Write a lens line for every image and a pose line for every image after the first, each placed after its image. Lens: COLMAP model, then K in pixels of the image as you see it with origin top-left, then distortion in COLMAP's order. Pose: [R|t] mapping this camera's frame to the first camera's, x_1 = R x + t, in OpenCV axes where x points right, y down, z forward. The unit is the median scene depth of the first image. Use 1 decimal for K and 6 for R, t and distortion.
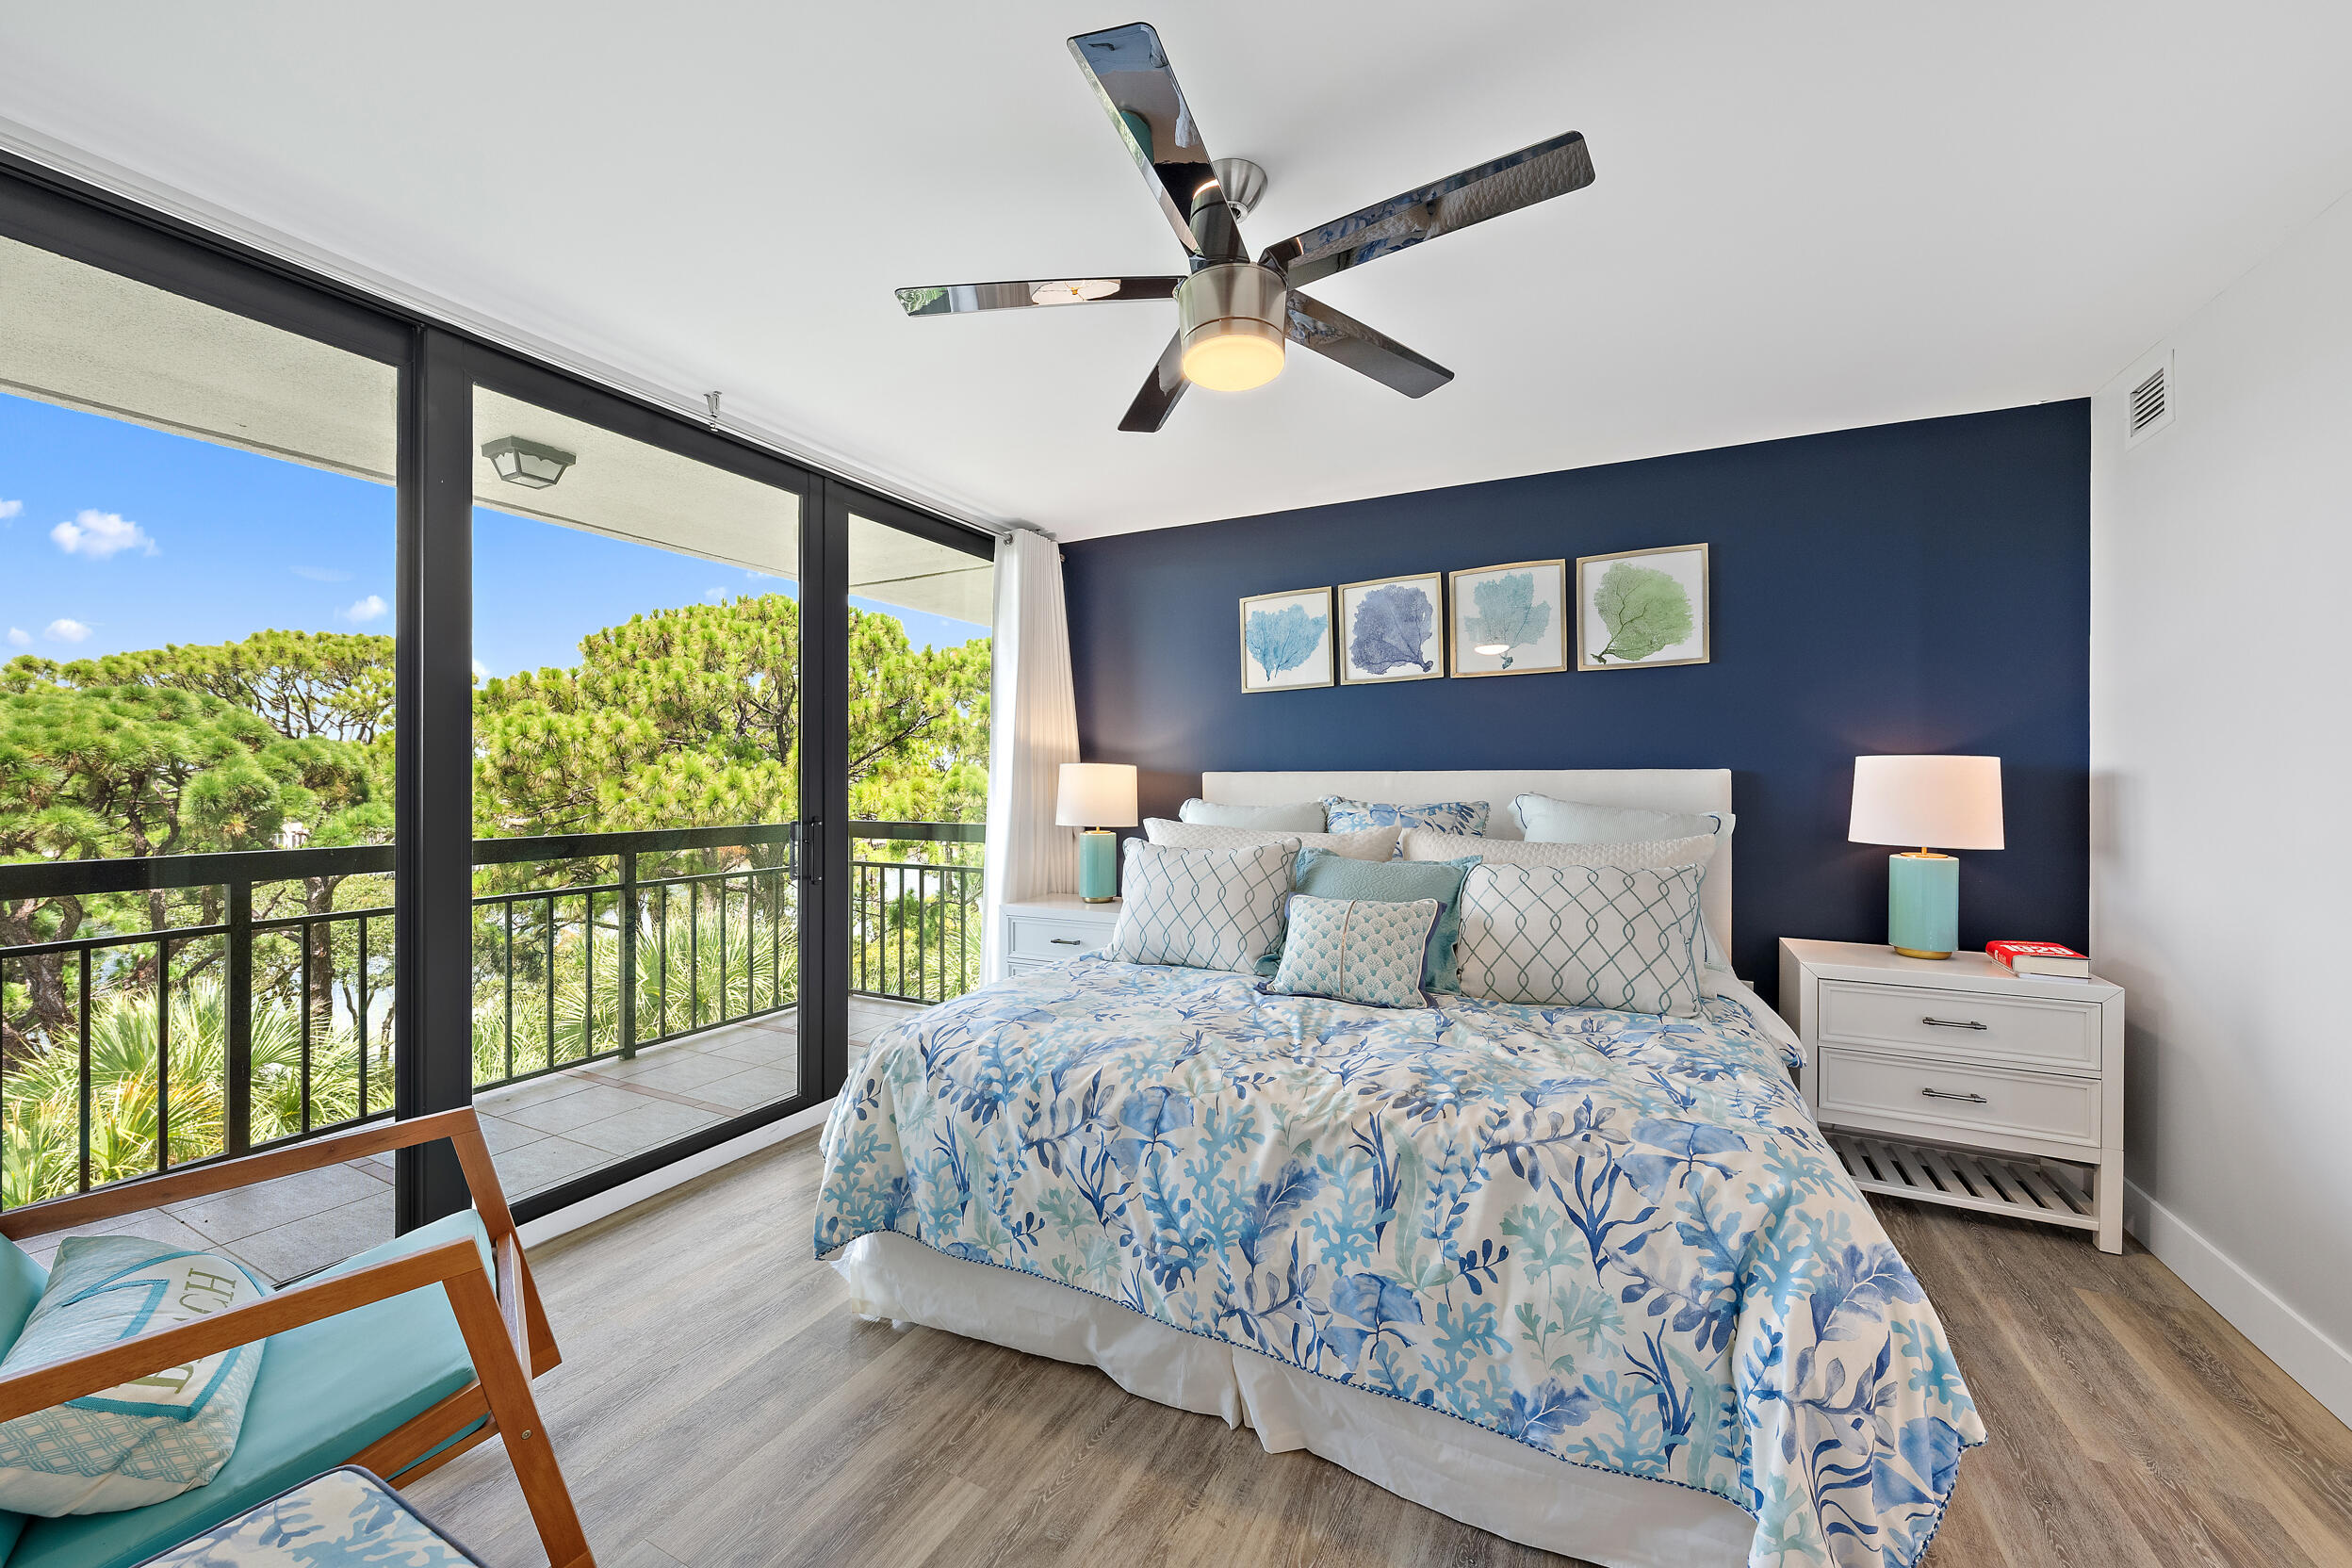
lens RADIAL K [[875.2, 0, 1180.5], [0, 875.2, 771.5], [0, 0, 1]] dist [0.000557, 0.000057]
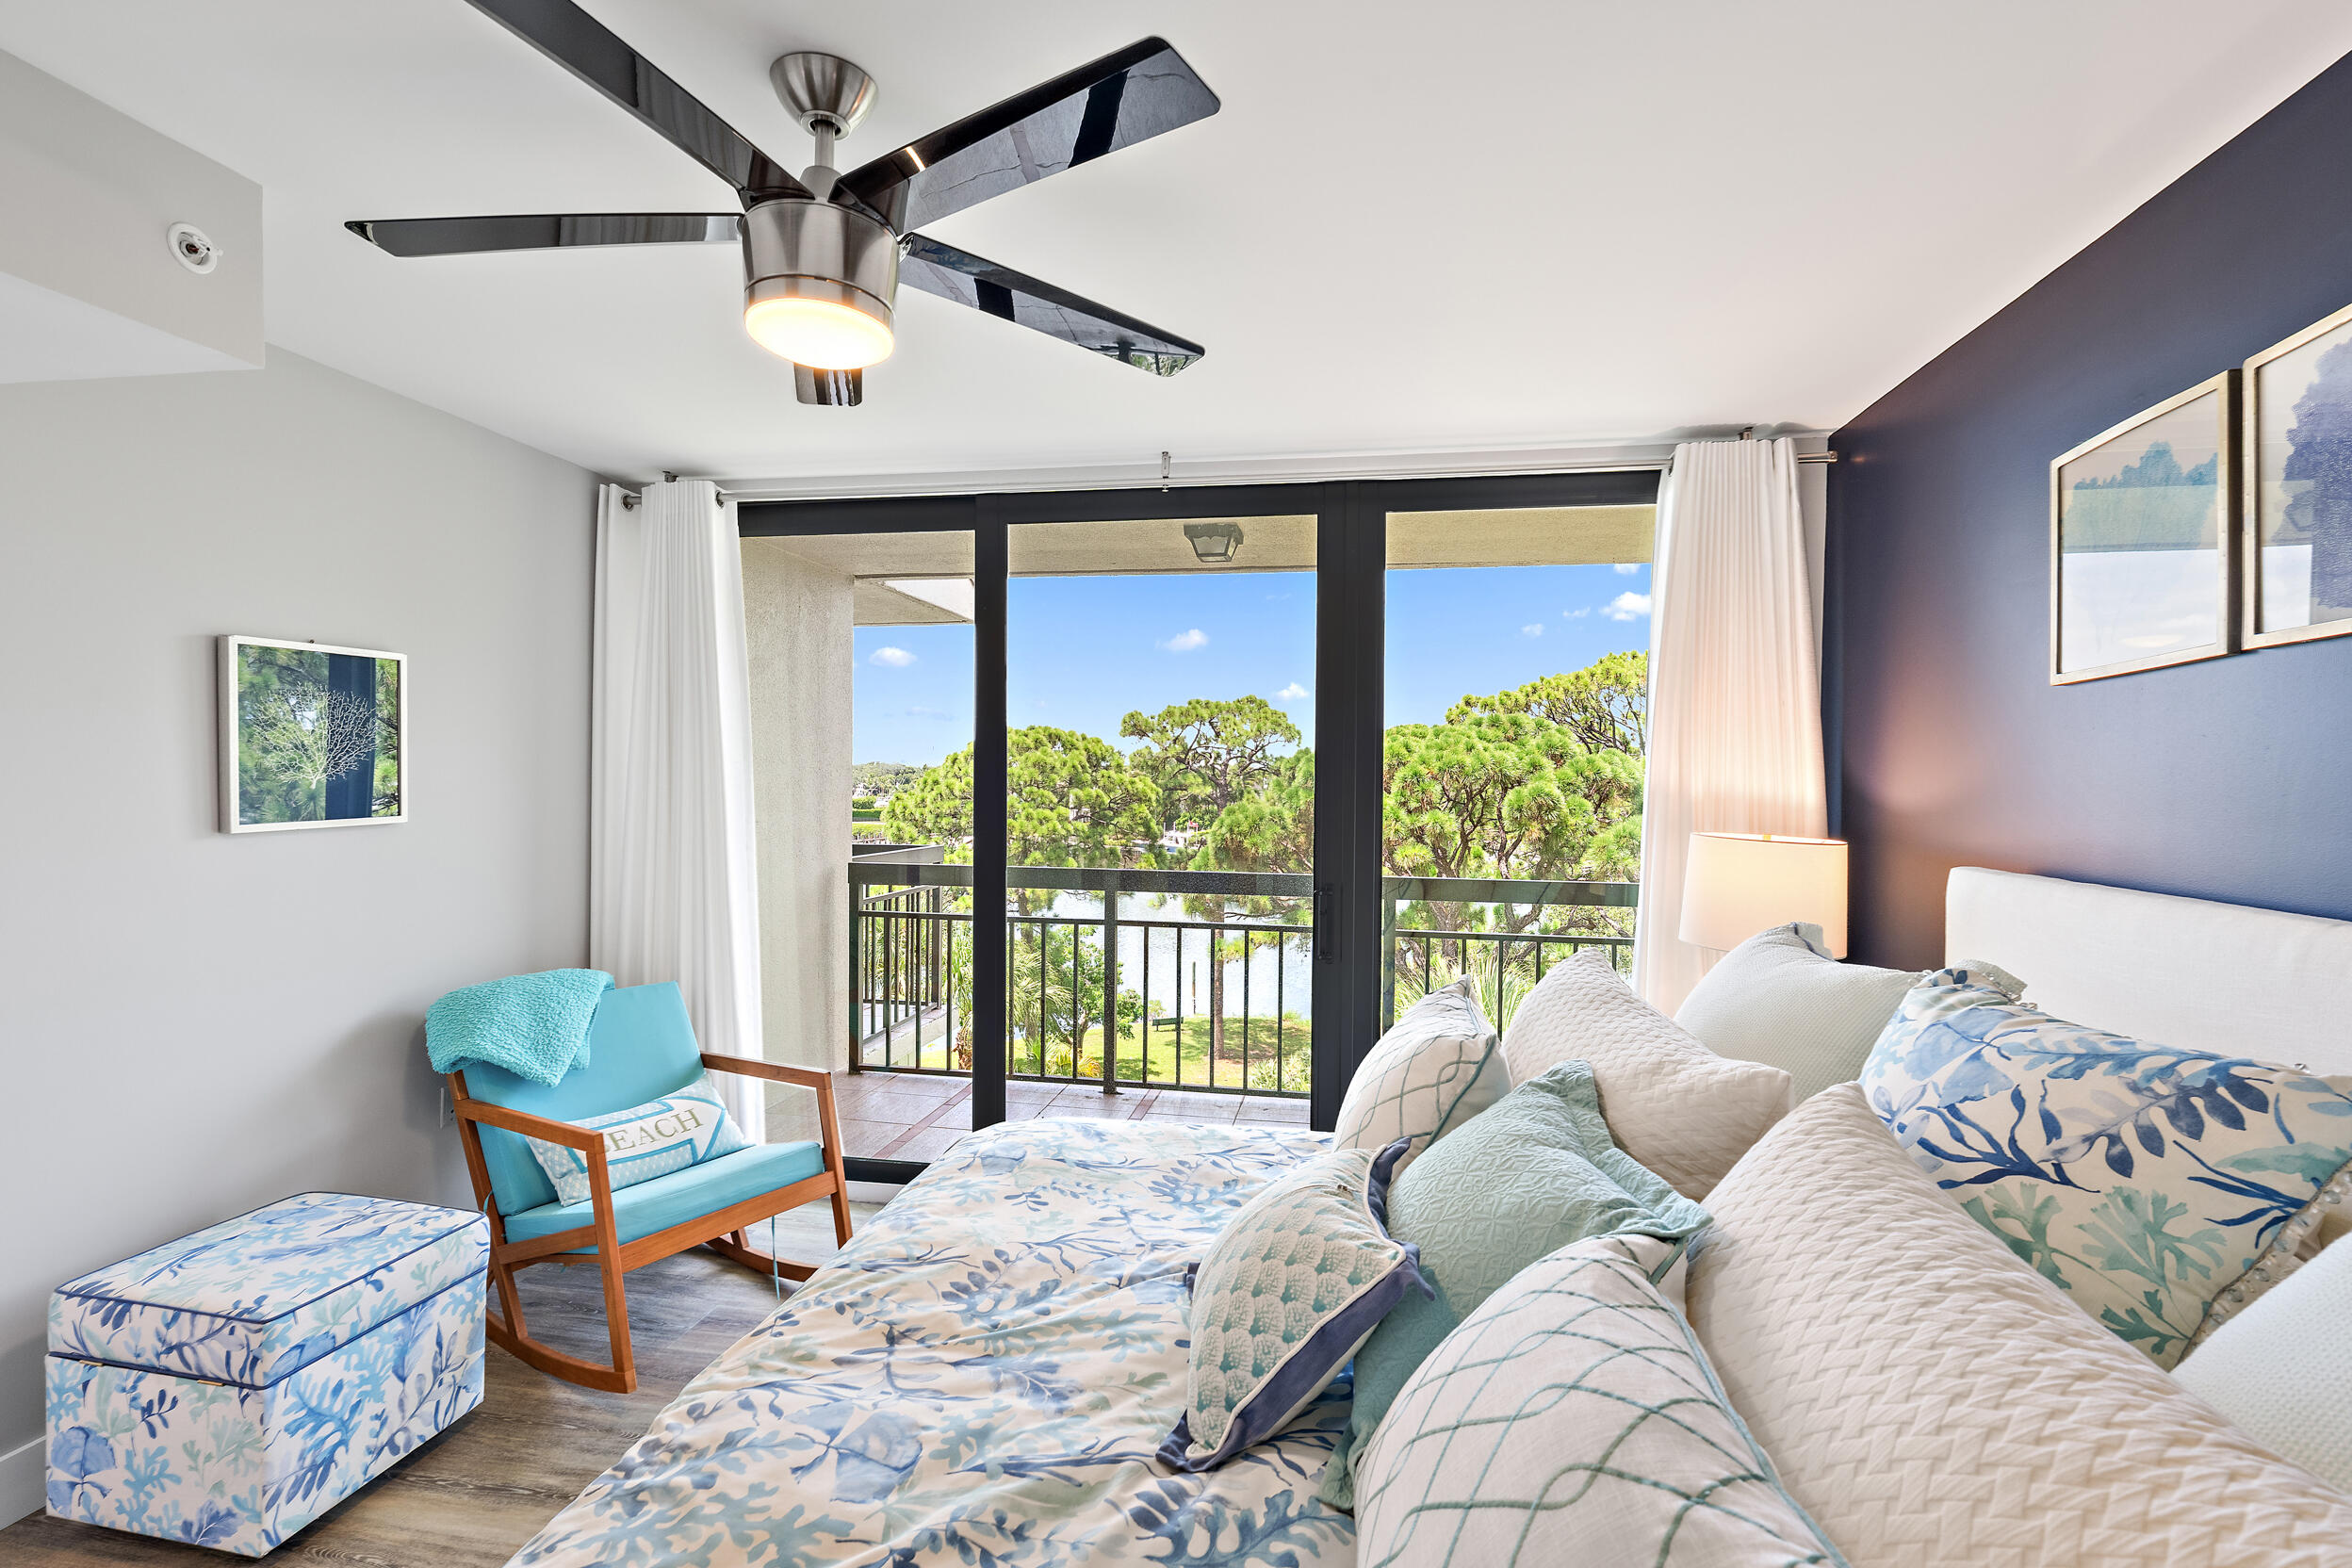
lens RADIAL K [[1073.0, 0, 1181.1], [0, 1073.0, 782.7], [0, 0, 1]] dist [-0.001244, 0.000840]
pose [[0.288738, 0.010292, -0.957353, 0.526994], [-0.003919, 0.999947, 0.009568, -0.055529], [0.957400, 0.000990, 0.288763, 0.542144]]
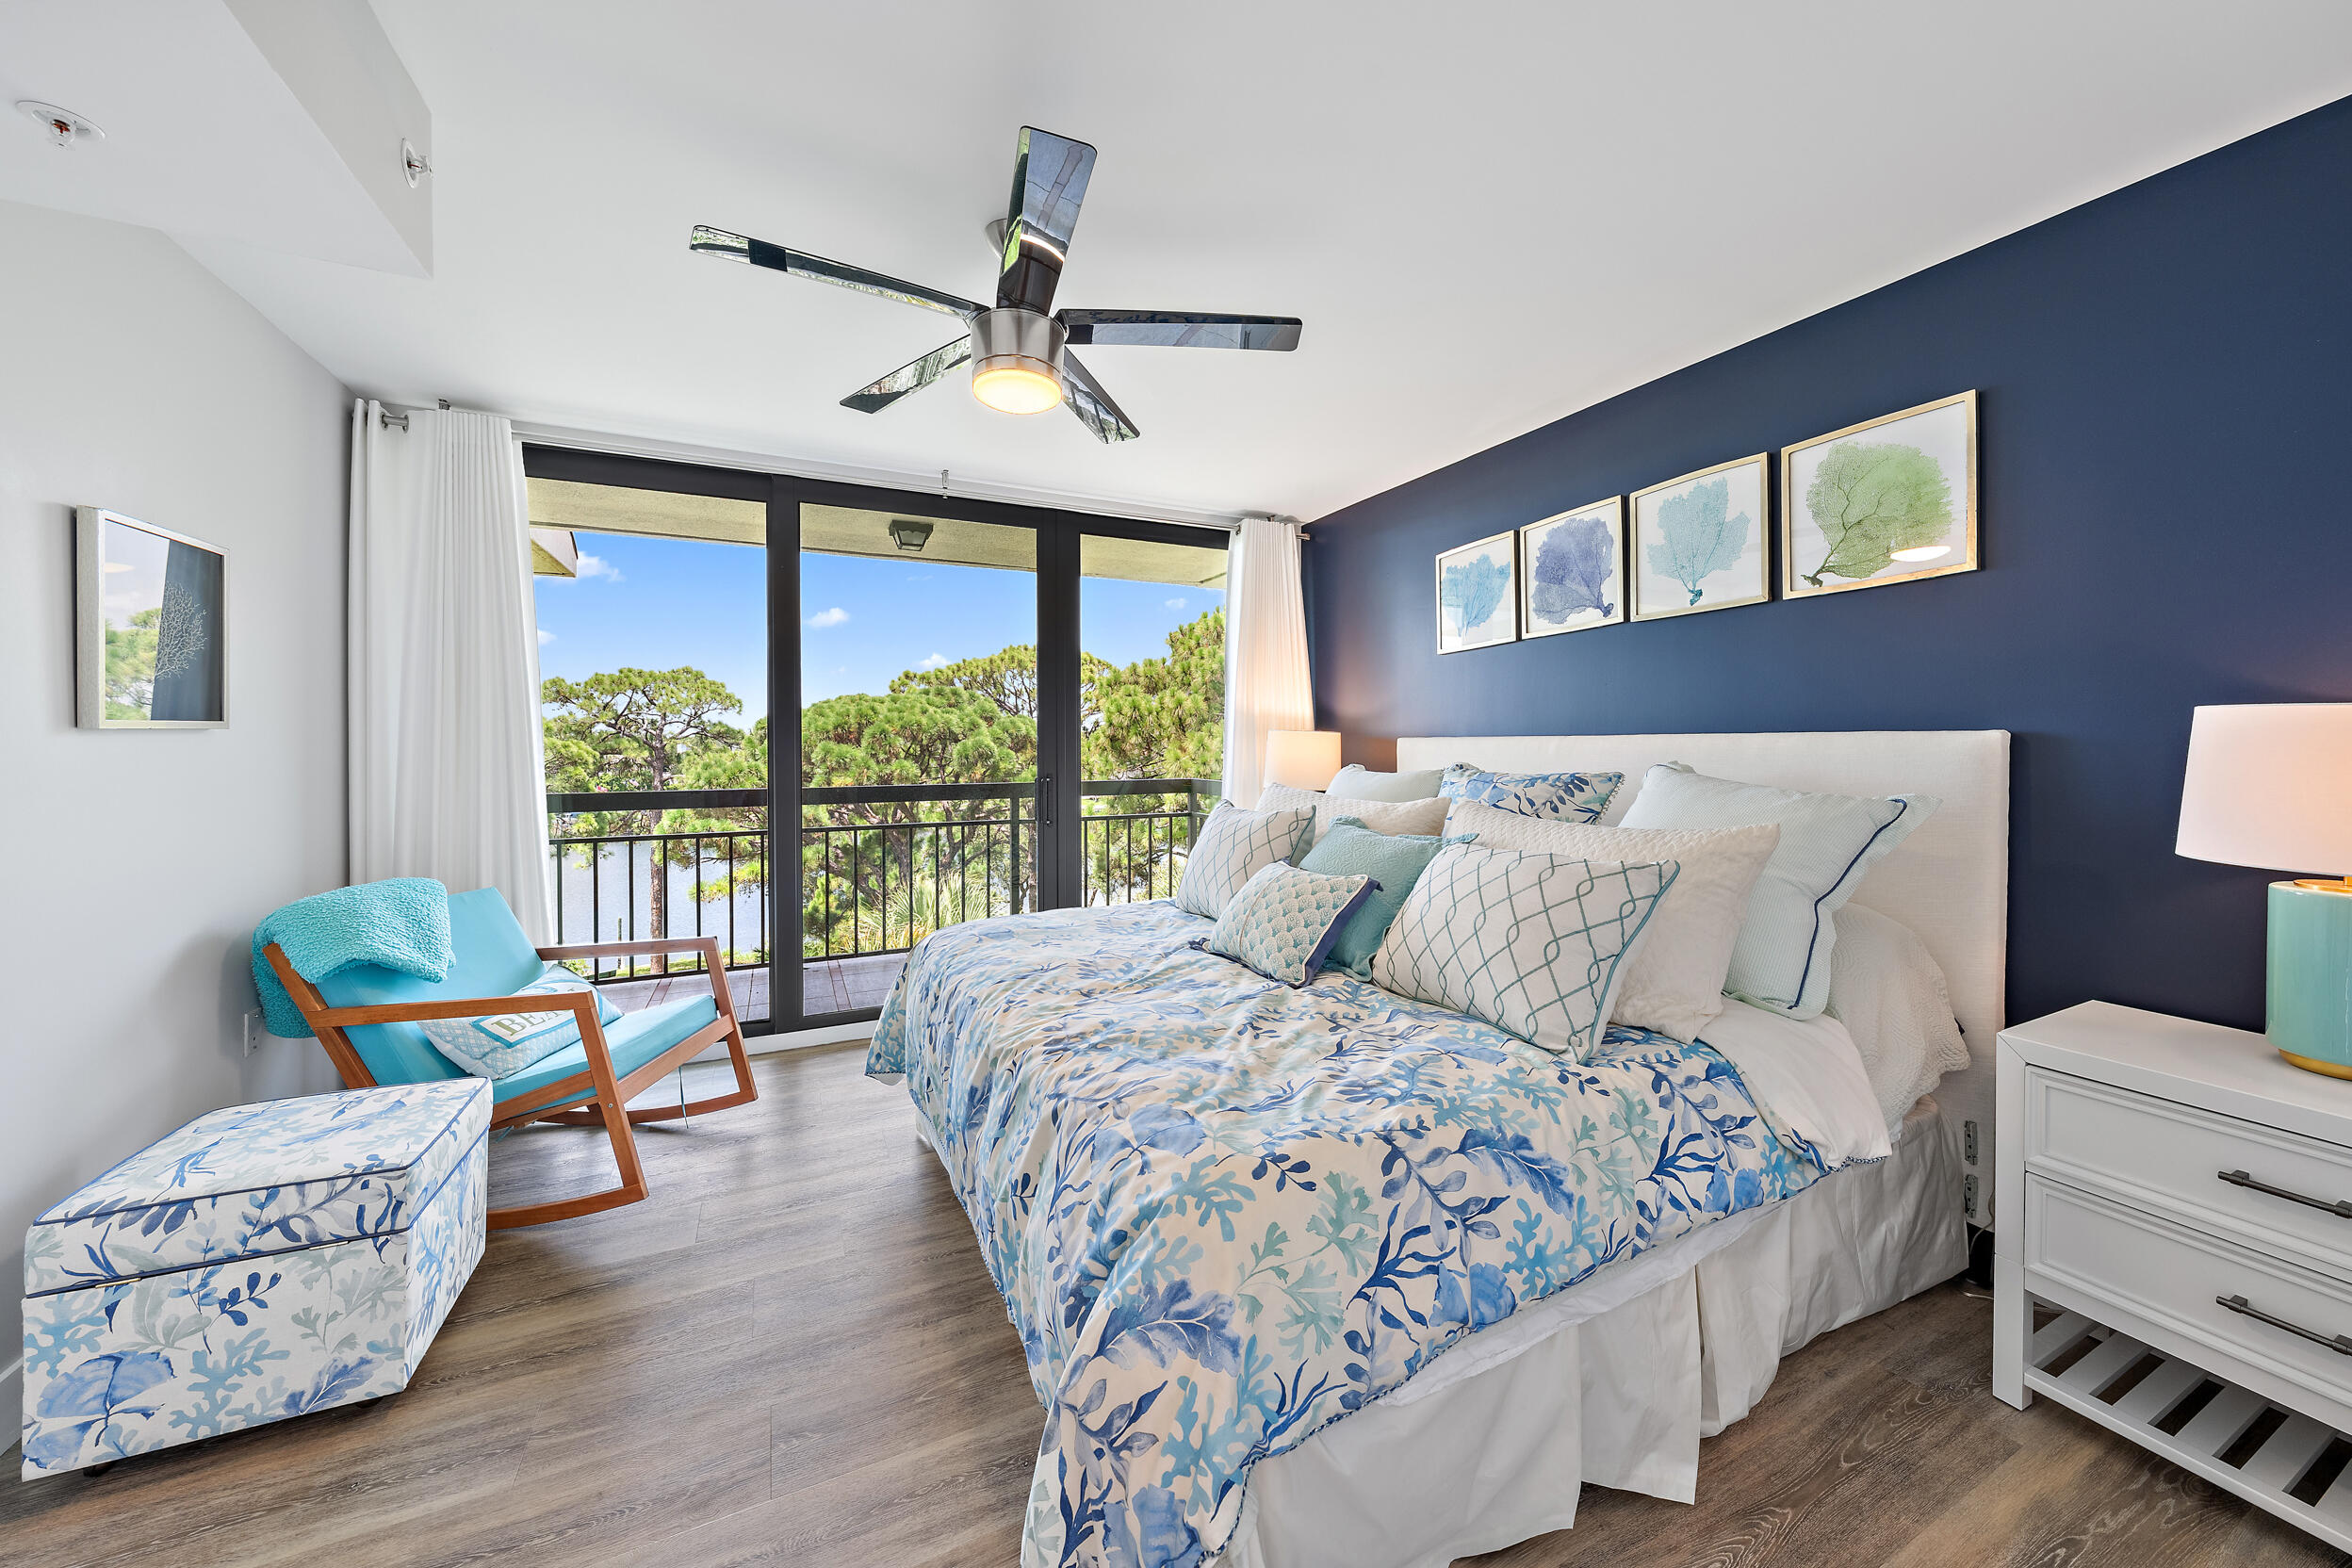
lens RADIAL K [[842.6, 0, 1189.4], [0, 842.6, 741.0], [0, 0, 1]] dist [0.001193, -0.000043]
pose [[0.797645, -0.002659, -0.603122, 0.486398], [0.007072, 0.999963, 0.004943, -0.001952], [0.603086, -0.008208, 0.797634, 0.124964]]
